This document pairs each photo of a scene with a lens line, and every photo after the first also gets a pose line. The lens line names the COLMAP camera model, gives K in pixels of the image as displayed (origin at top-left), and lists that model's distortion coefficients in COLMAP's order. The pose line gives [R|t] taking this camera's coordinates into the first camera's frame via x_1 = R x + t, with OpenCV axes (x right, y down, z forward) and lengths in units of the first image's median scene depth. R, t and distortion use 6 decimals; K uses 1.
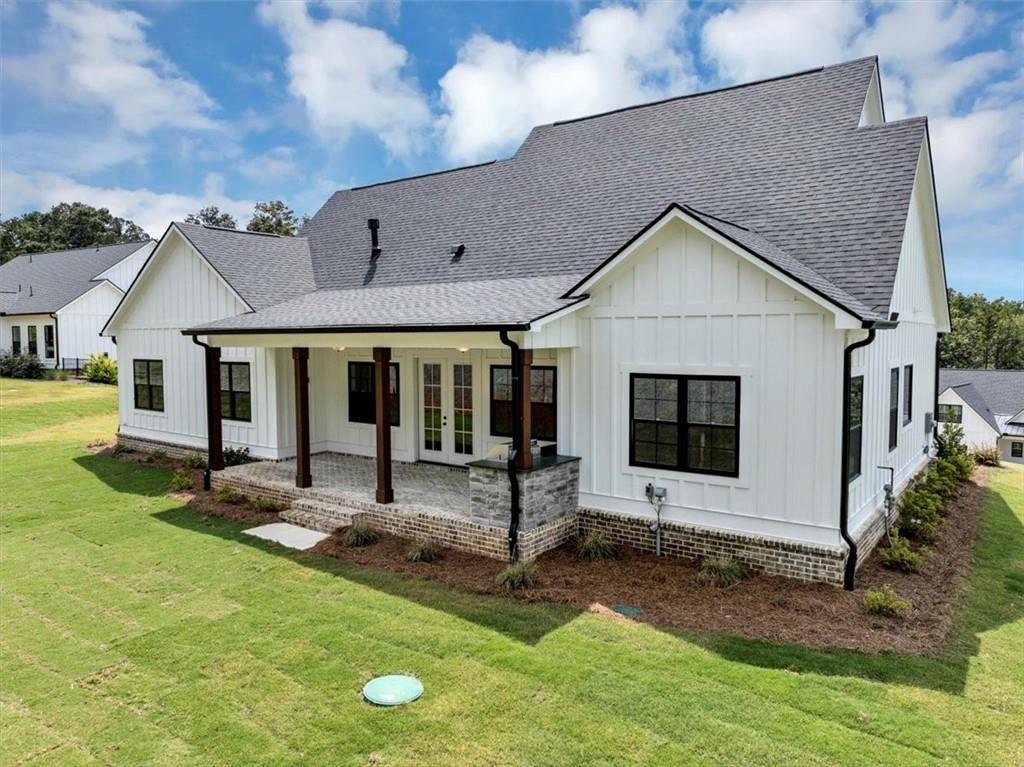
lens RADIAL K [[721.8, 0, 512.0], [0, 721.8, 383.5], [0, 0, 1]] dist [-0.036389, 0.001233]
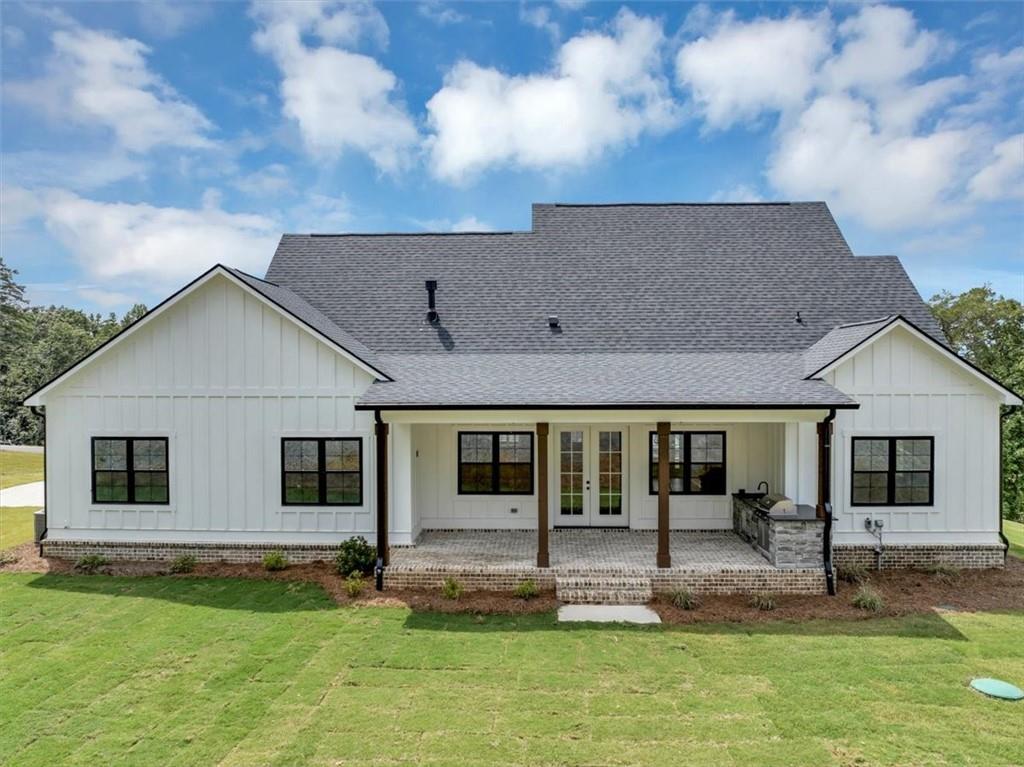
lens RADIAL K [[721.8, 0, 512.0], [0, 721.8, 383.5], [0, 0, 1]] dist [-0.036389, 0.001233]
pose [[0.815917, -0.004170, 0.578154, -1.079113], [0.035723, 0.998427, -0.043212, -0.075391], [-0.577064, 0.055911, 0.814783, 0.270993]]
